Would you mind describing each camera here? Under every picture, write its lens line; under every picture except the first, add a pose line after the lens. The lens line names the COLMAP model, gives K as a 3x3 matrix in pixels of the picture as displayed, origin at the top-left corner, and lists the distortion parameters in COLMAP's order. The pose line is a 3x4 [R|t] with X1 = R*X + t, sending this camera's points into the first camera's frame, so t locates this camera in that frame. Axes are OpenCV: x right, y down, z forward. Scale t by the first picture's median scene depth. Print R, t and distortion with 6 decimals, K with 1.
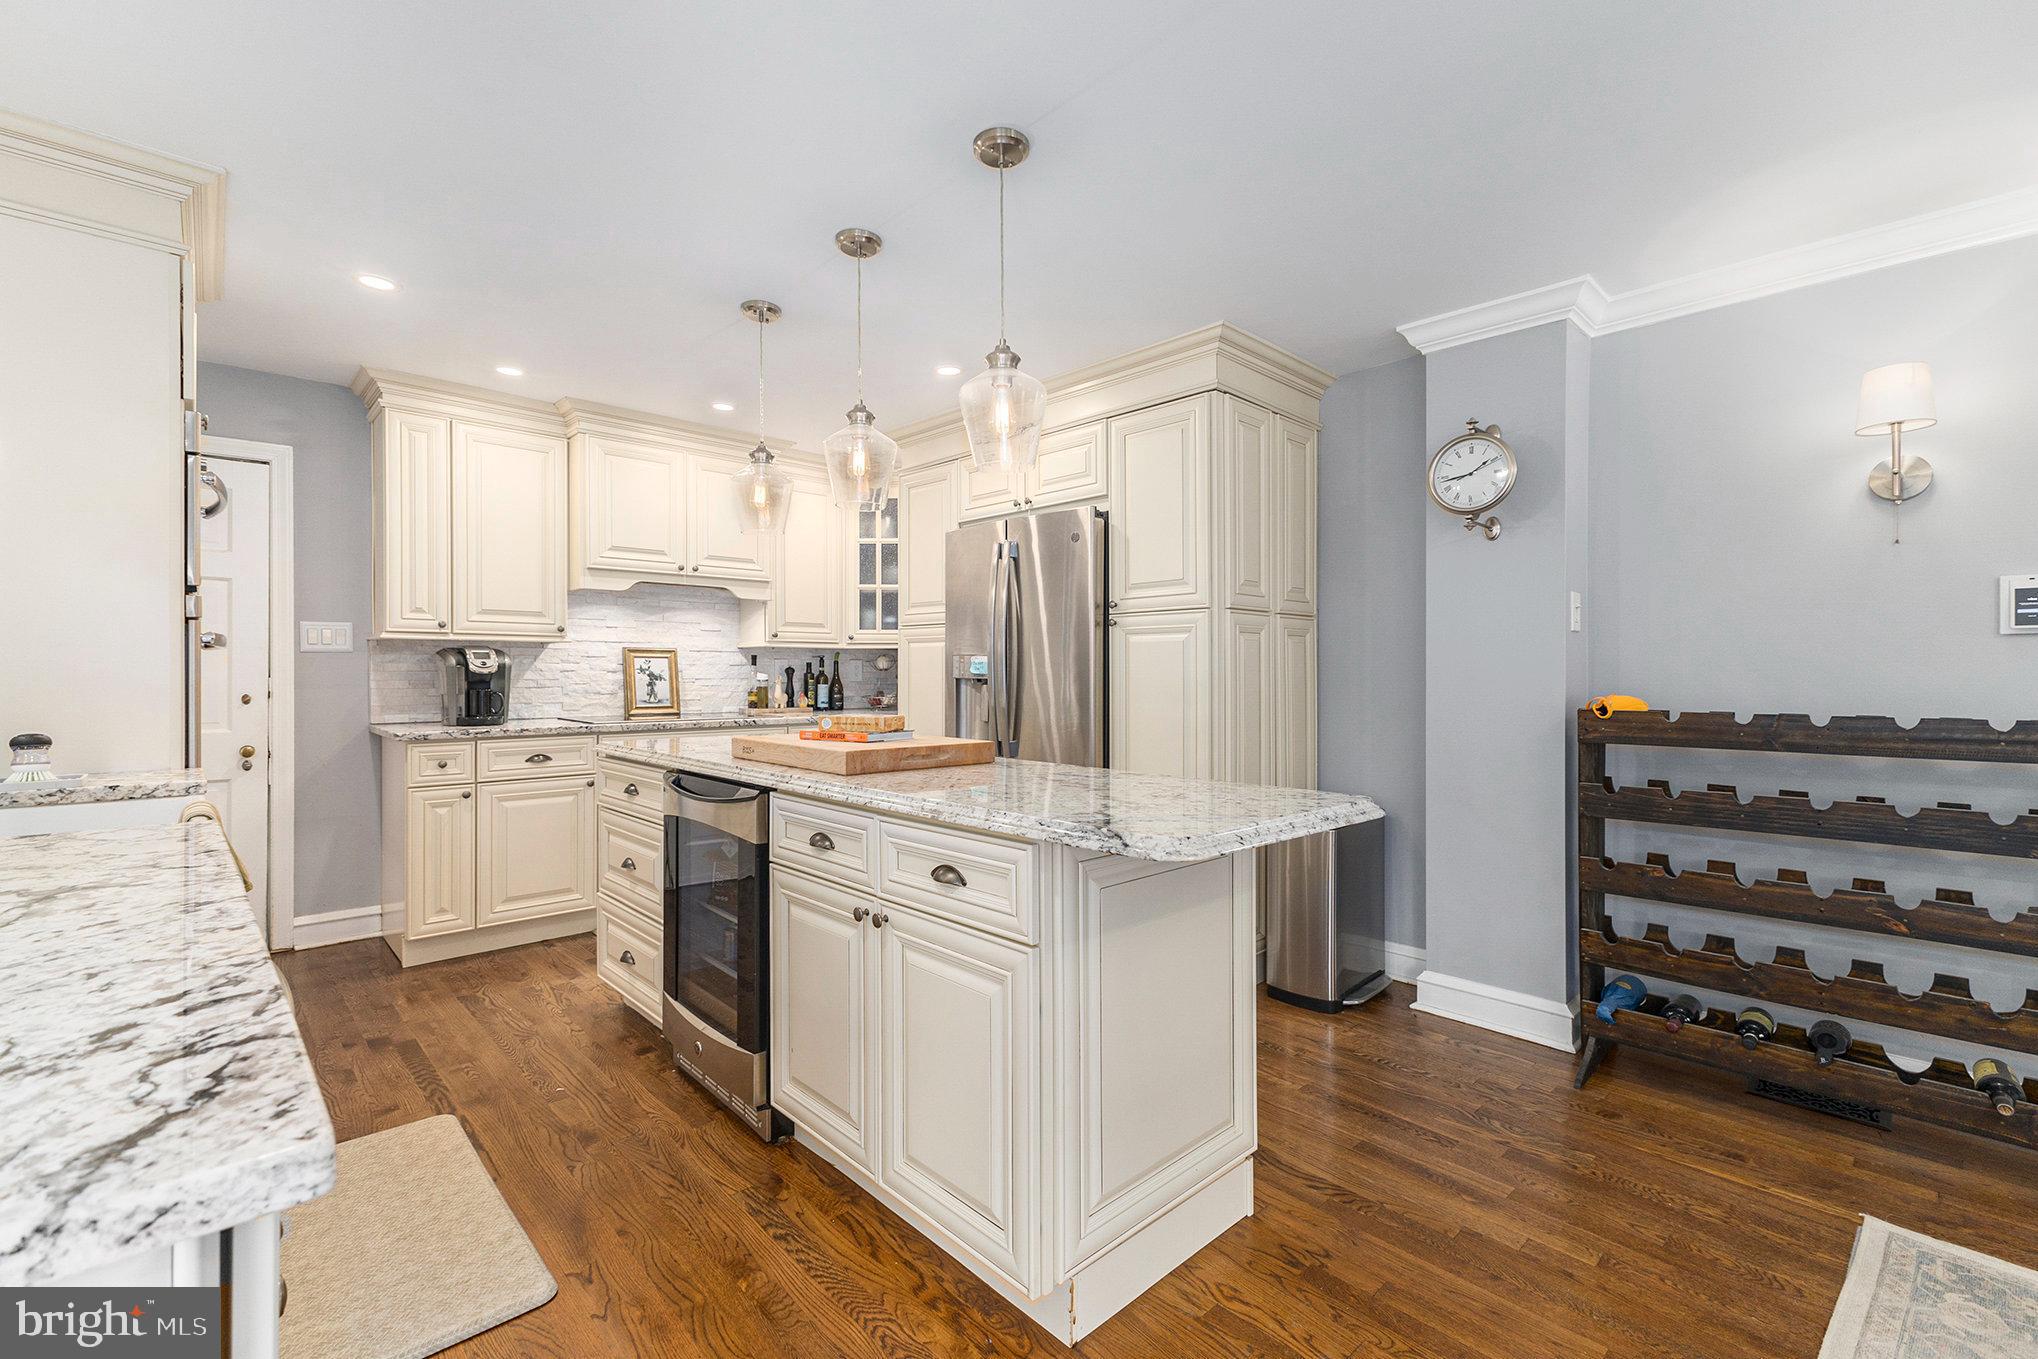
lens RADIAL K [[886.8, 0, 1026.0], [0, 886.8, 670.7], [0, 0, 1]] dist [0.006040, -0.000763]
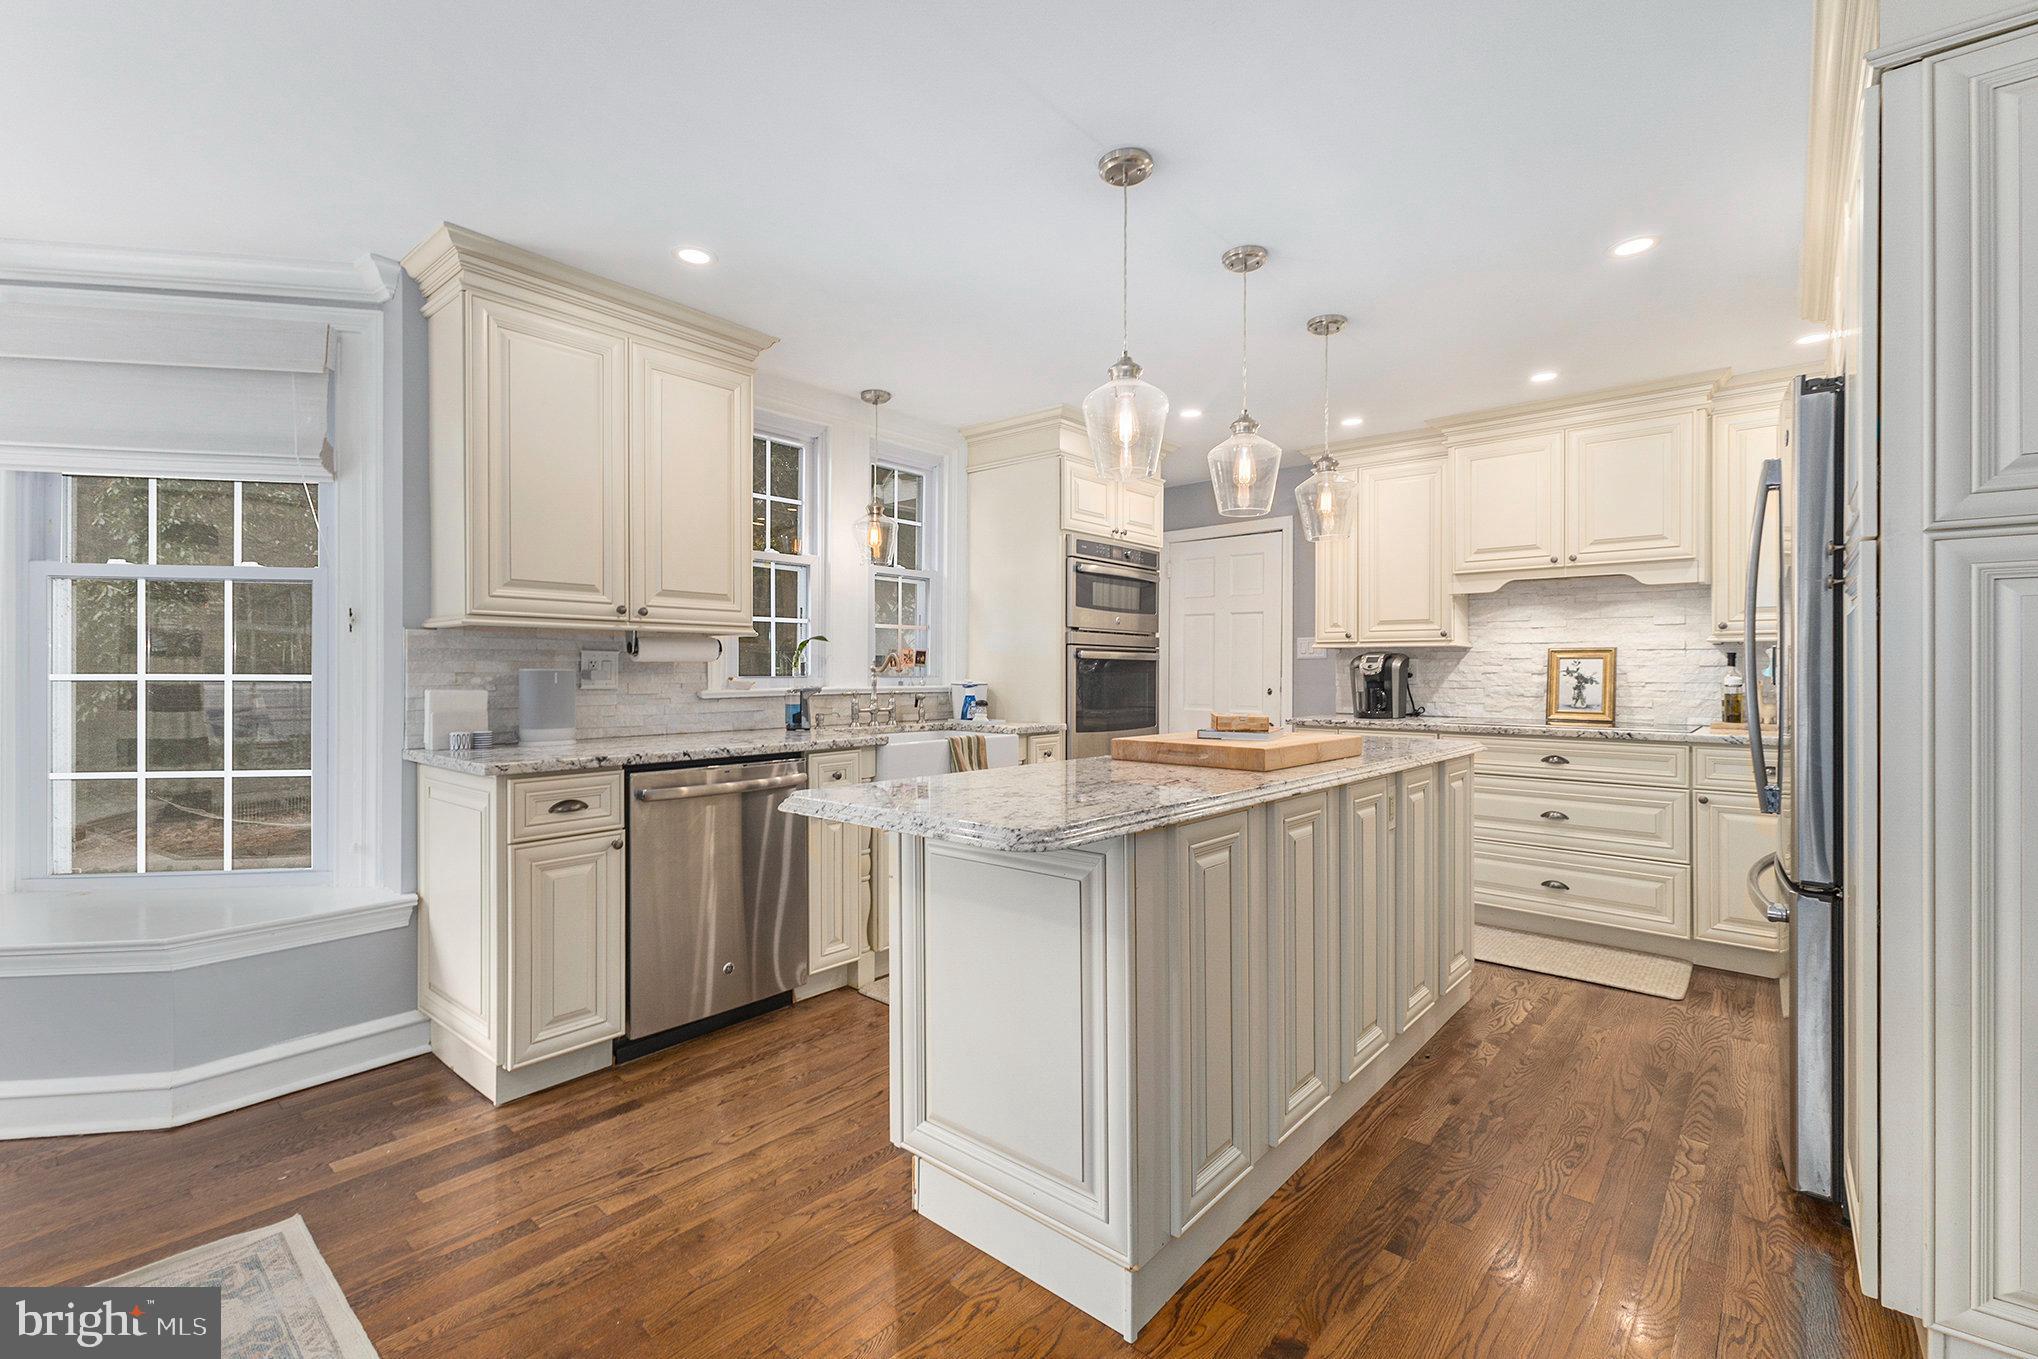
lens RADIAL K [[886.8, 0, 1025.8], [0, 886.8, 676.2], [0, 0, 1]] dist [0.006040, -0.000763]
pose [[0.096624, 0.004226, -0.995312, 0.443940], [-0.001385, 0.999991, 0.004111, 0.000597], [0.995320, 0.000981, 0.096629, 0.349794]]
